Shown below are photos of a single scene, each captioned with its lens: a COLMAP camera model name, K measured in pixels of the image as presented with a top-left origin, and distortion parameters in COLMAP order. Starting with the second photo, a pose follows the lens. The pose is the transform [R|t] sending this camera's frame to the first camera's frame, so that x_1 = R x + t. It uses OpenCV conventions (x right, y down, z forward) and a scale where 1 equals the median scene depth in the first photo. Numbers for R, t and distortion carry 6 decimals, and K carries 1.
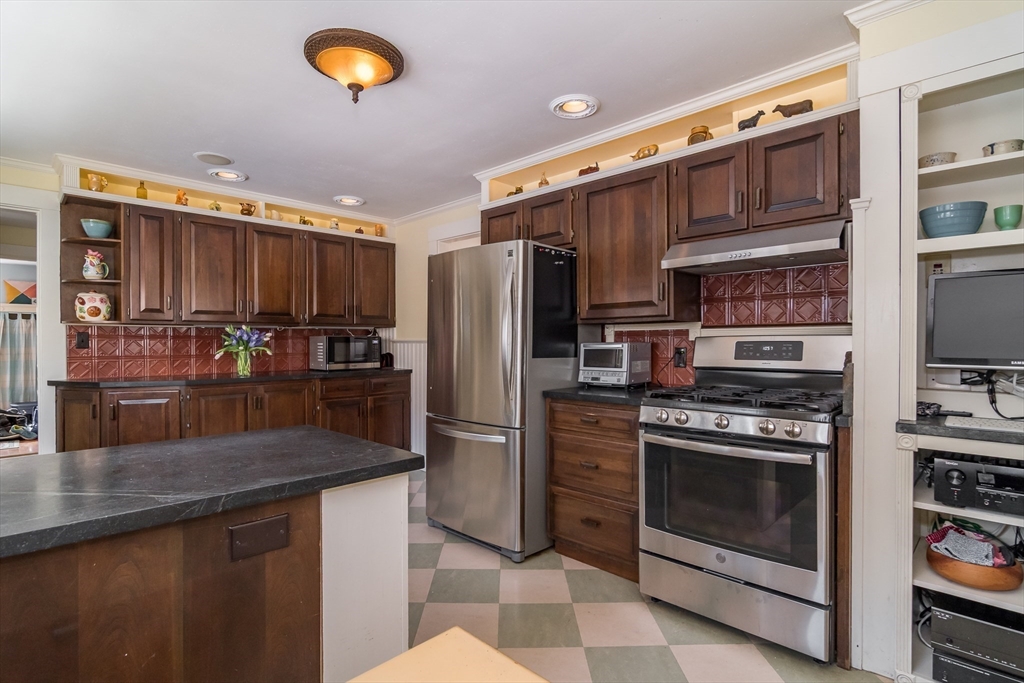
lens RADIAL K [[517.7, 0, 512.0], [0, 517.7, 341.5], [0, 0, 1]] dist [0.000052, 0.000109]
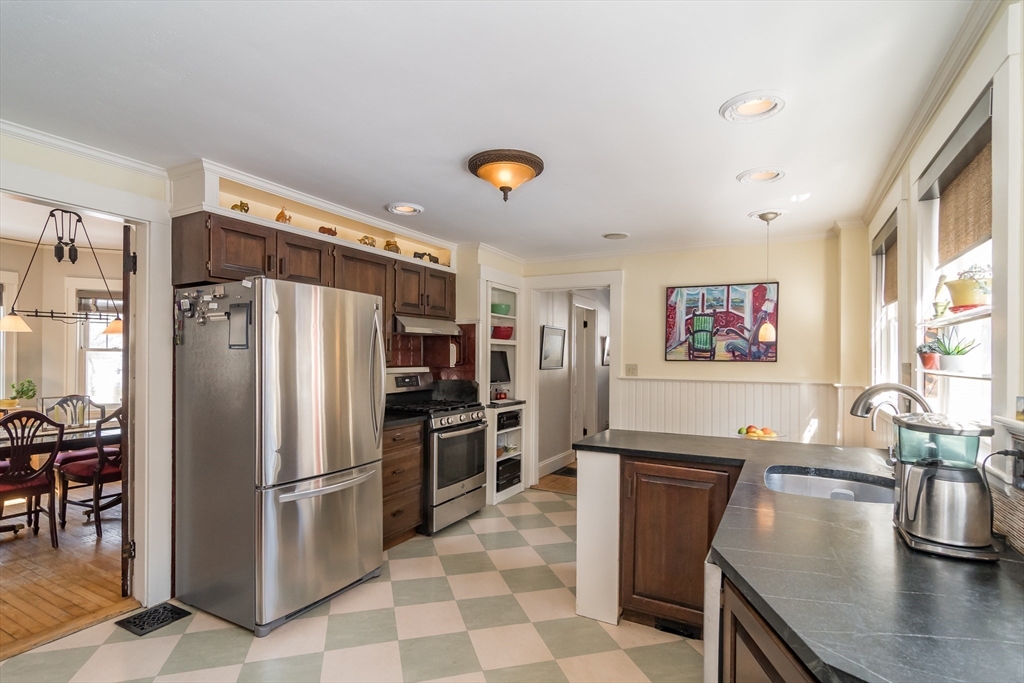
lens RADIAL K [[490.9, 0, 517.0], [0, 490.9, 359.2], [0, 0, 1]] dist [-0.000925, -0.000097]
pose [[-0.271970, -0.003576, 0.962299, -0.945123], [-0.005425, 0.999983, 0.002183, -0.049996], [-0.962290, -0.004627, -0.271985, 0.841897]]
